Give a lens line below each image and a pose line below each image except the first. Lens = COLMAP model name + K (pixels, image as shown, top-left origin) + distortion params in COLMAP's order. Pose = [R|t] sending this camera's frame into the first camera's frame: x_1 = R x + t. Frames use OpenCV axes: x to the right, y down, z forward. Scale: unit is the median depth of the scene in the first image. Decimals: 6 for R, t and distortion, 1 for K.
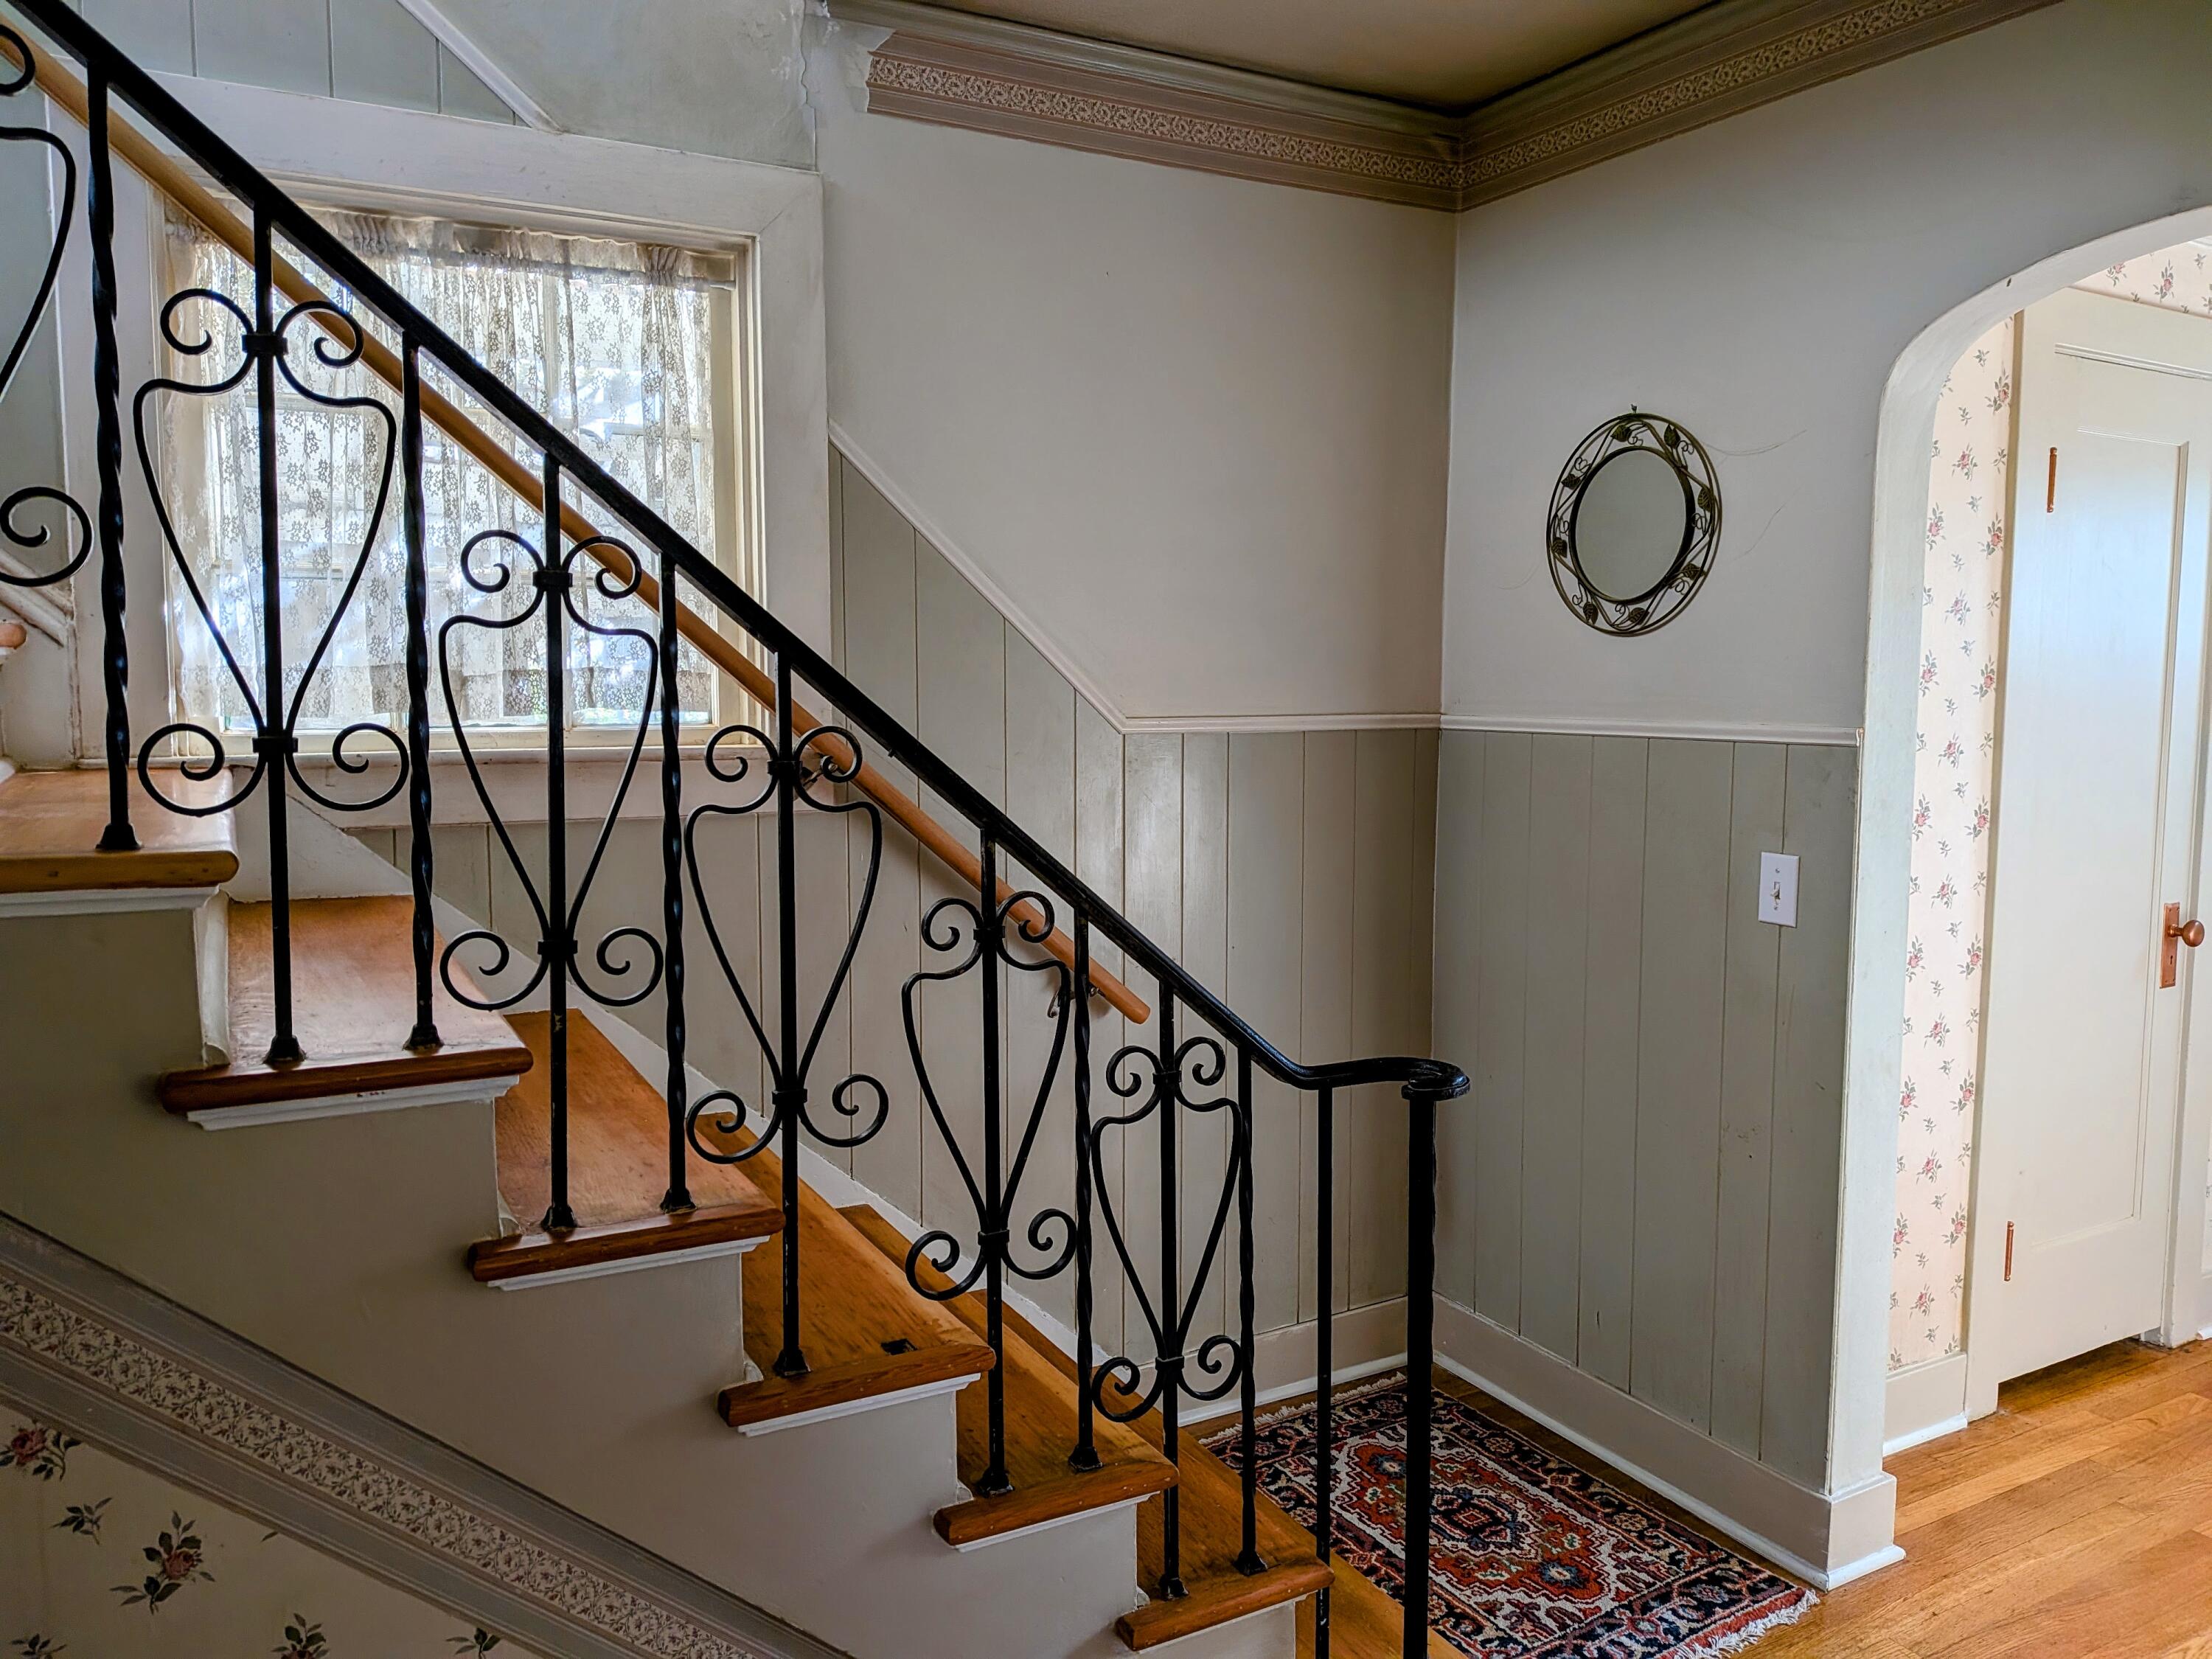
lens RADIAL K [[1573.2, 0, 1088.5], [0, 1573.2, 827.2], [0, 0, 1]] dist [0.039614, -0.004103]
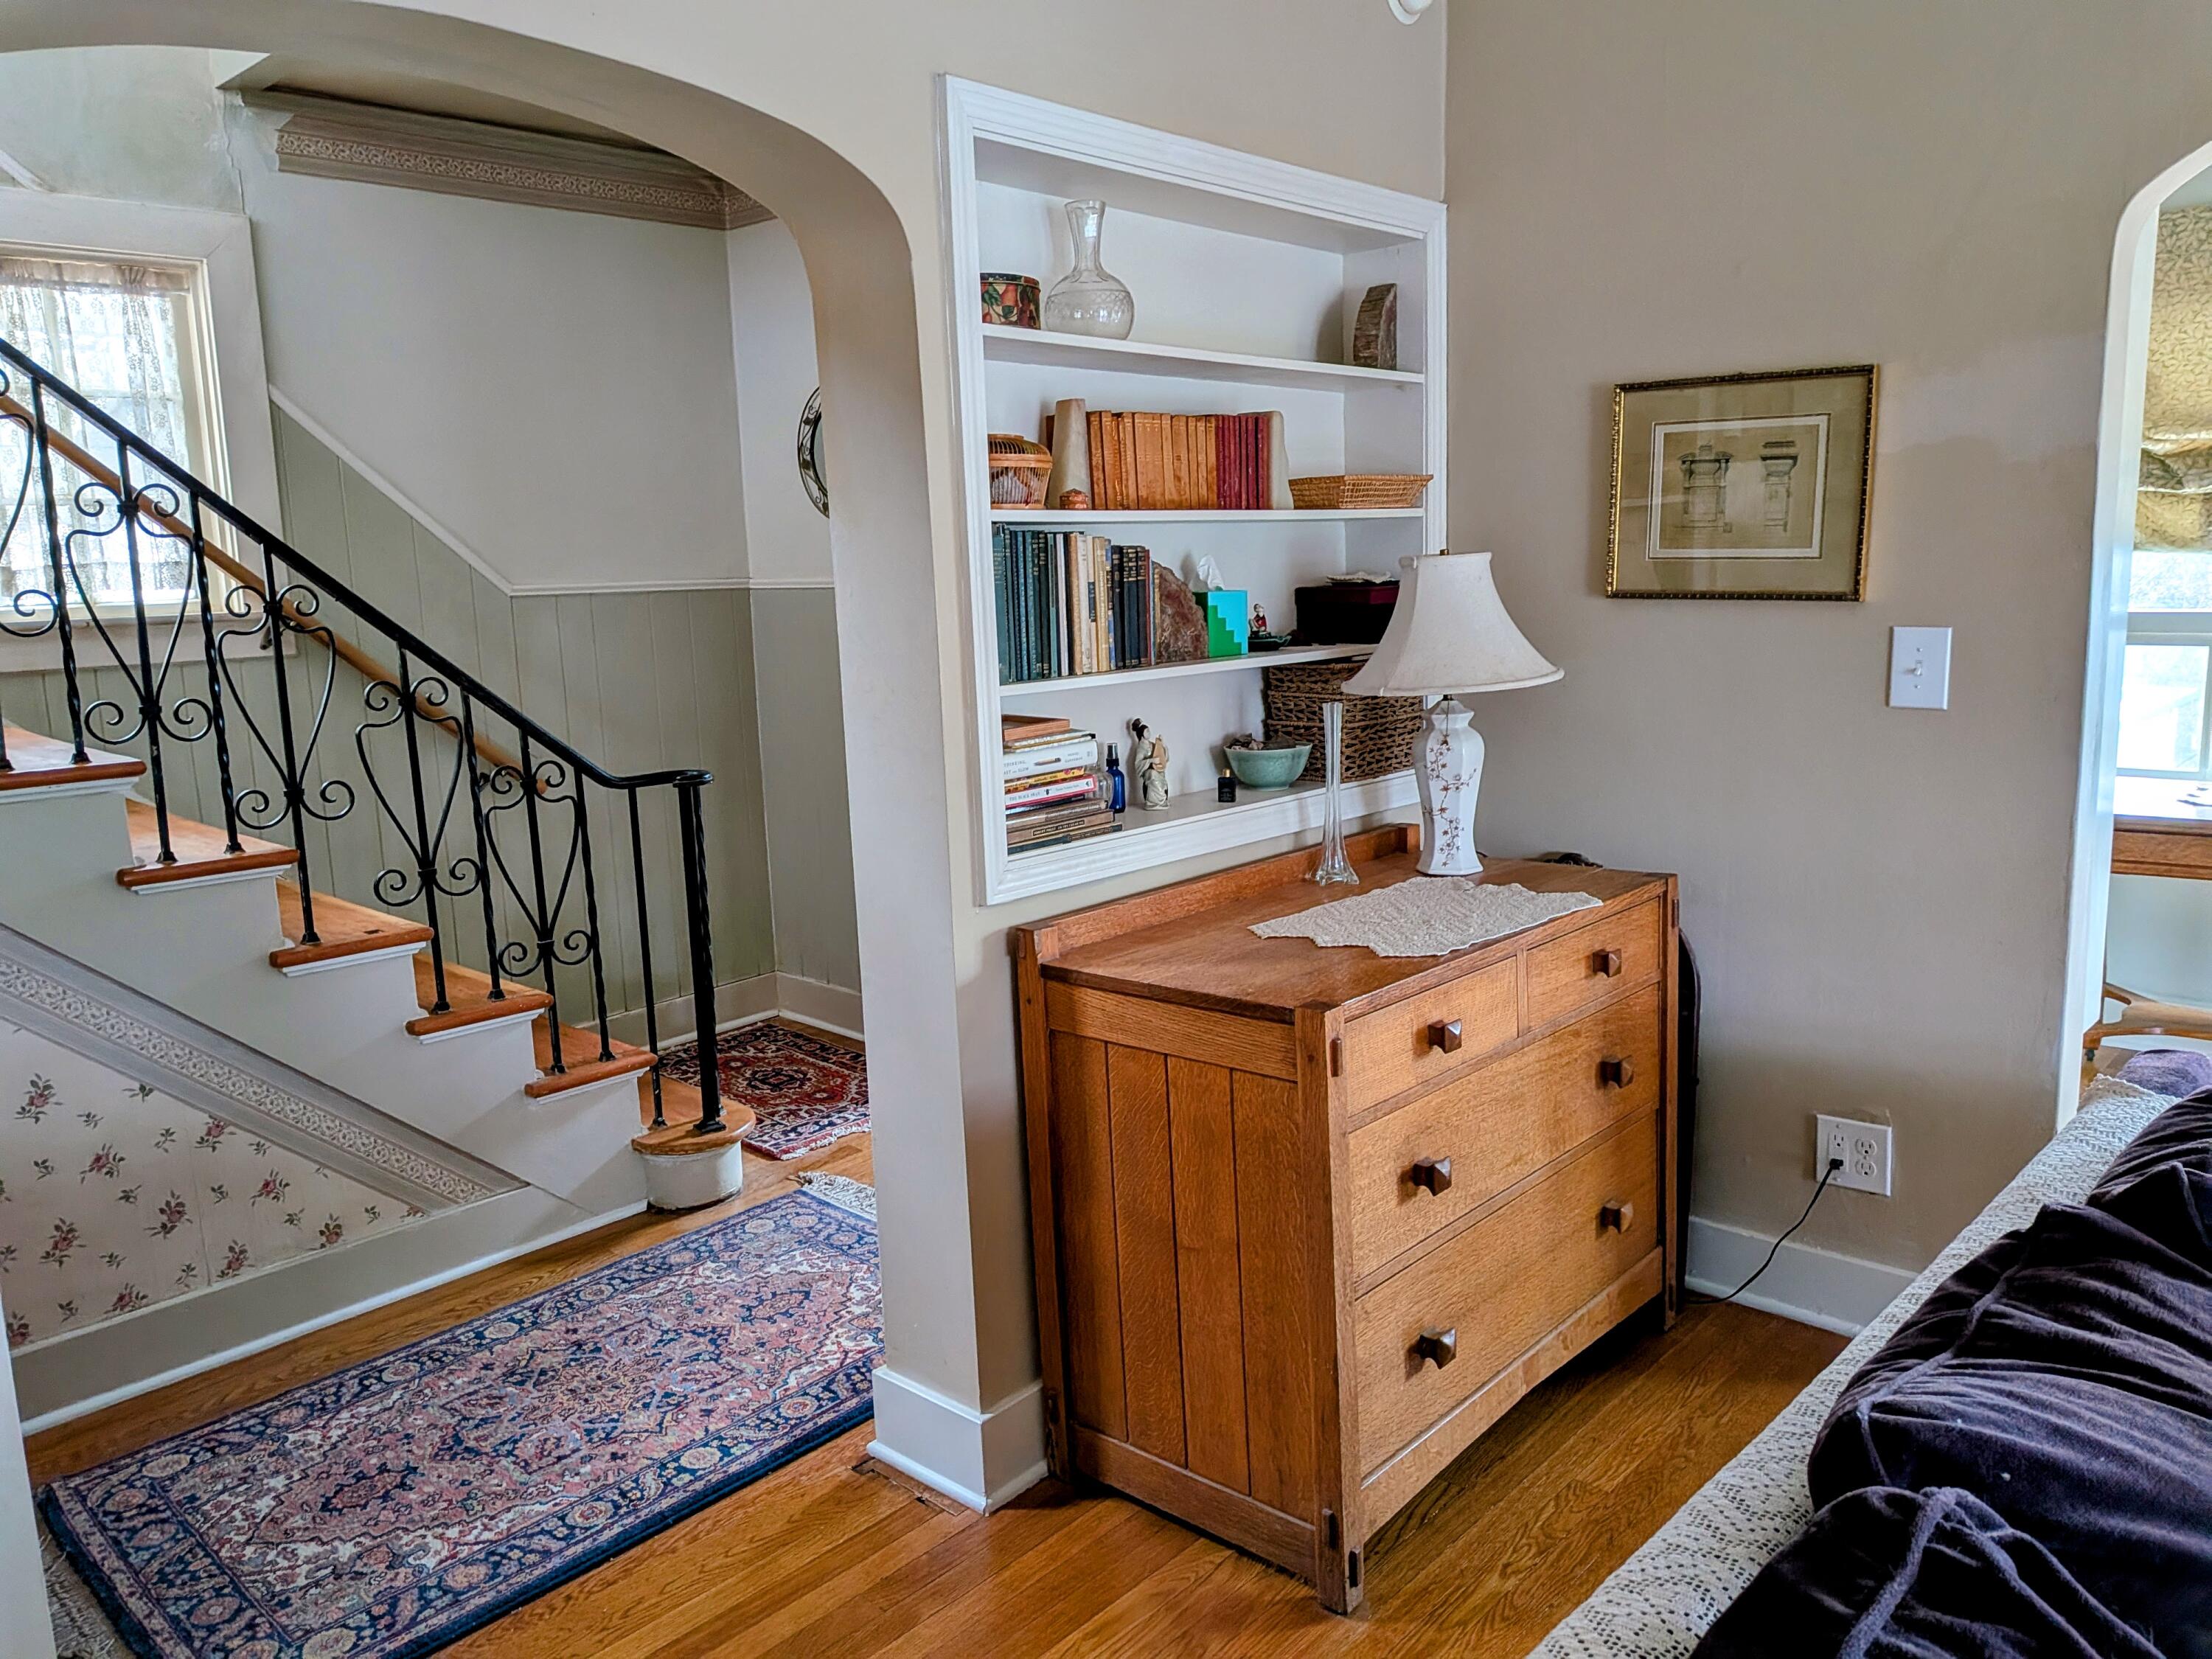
lens RADIAL K [[1654.7, 0, 1127.2], [0, 1654.7, 833.4], [0, 0, 1]] dist [0.028770, -0.035581]
pose [[0.949761, -0.081506, 0.302177, 0.116866], [0.061180, 0.995218, 0.076145, 0.111028], [-0.306938, -0.053832, 0.950206, -0.947812]]
